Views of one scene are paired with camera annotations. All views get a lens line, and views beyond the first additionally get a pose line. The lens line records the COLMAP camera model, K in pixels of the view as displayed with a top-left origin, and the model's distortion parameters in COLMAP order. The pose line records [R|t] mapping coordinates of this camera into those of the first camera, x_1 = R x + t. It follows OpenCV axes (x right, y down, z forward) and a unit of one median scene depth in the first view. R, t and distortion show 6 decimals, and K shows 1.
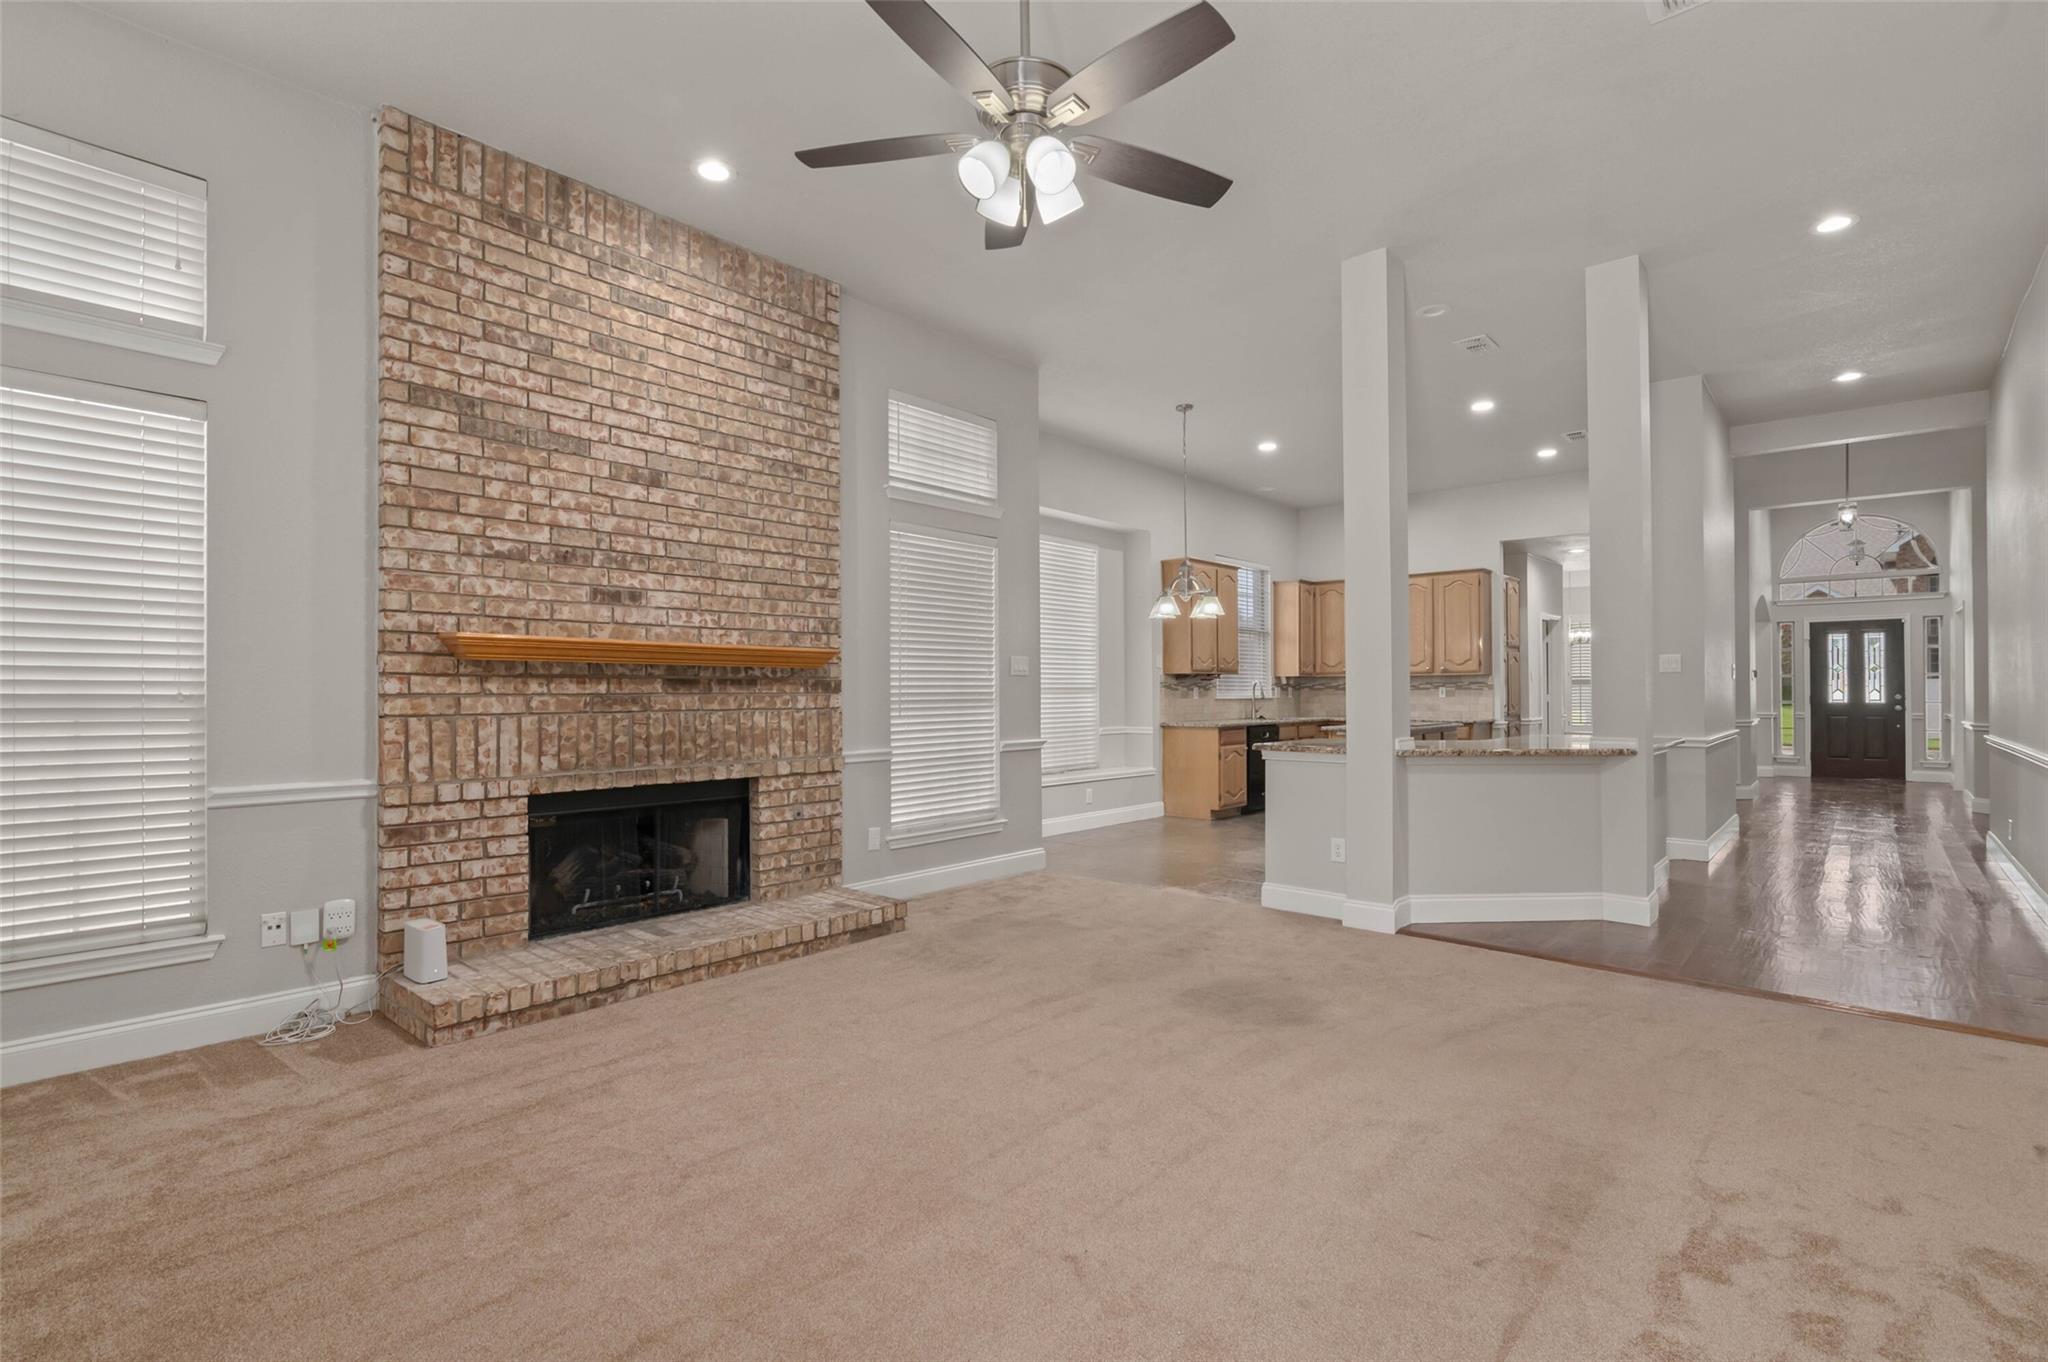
lens RADIAL K [[933.2, 0, 1028.4], [0, 933.2, 684.7], [0, 0, 1]] dist [-0.002755, -0.000144]
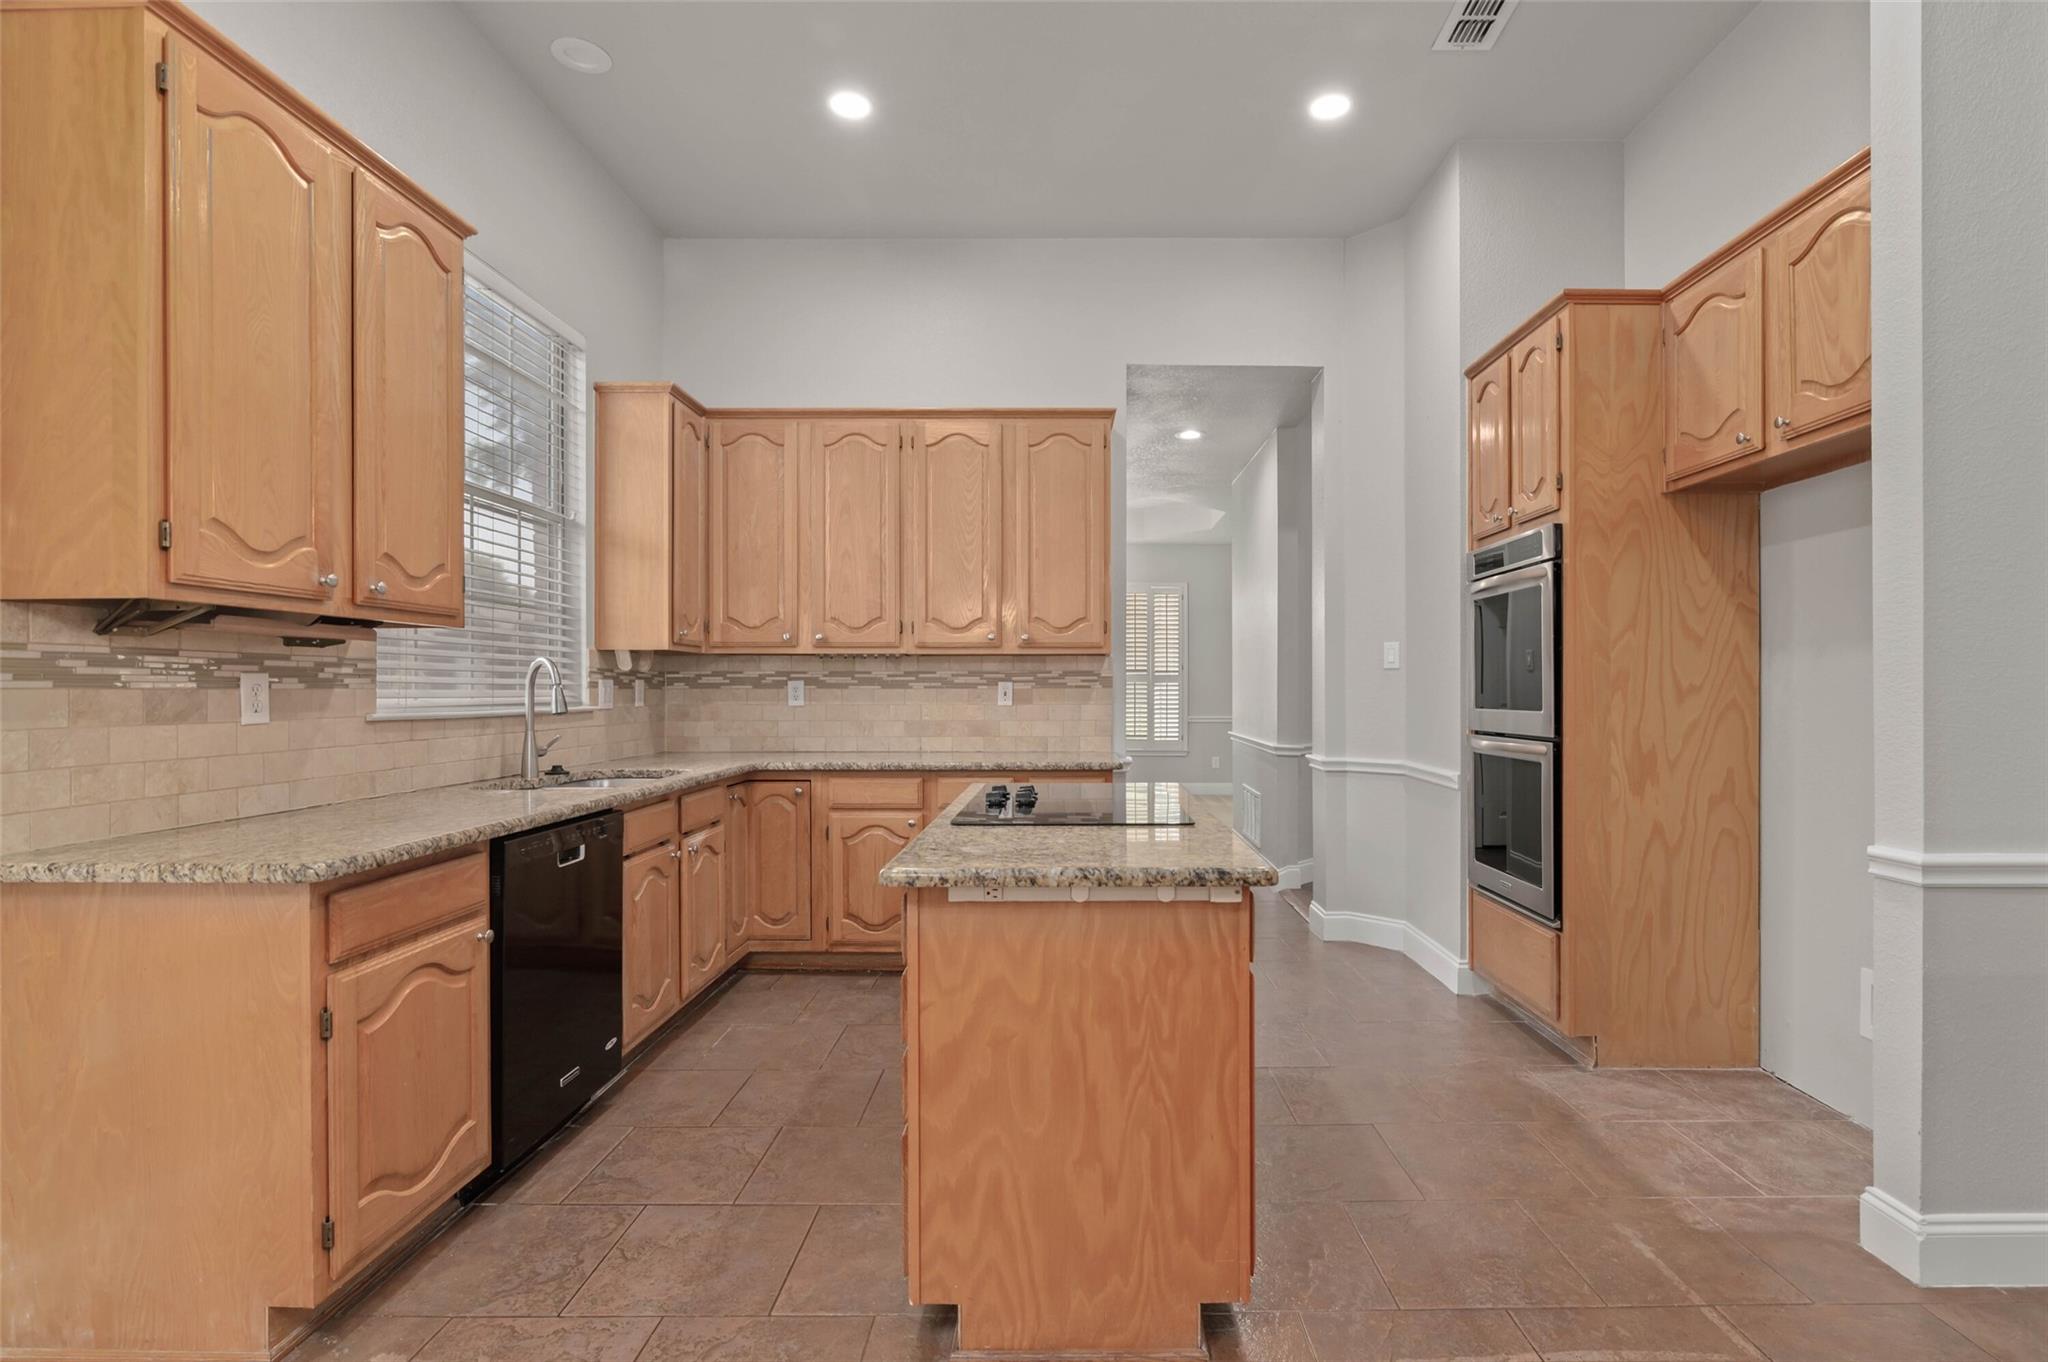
lens RADIAL K [[933.2, 0, 1035.6], [0, 933.2, 689.5], [0, 0, 1]] dist [-0.002755, -0.000144]
pose [[0.752269, 0.002889, 0.658850, 0.158834], [-0.006781, 0.999971, 0.003357, 0.004307], [-0.658821, -0.006993, 0.752267, 0.637184]]
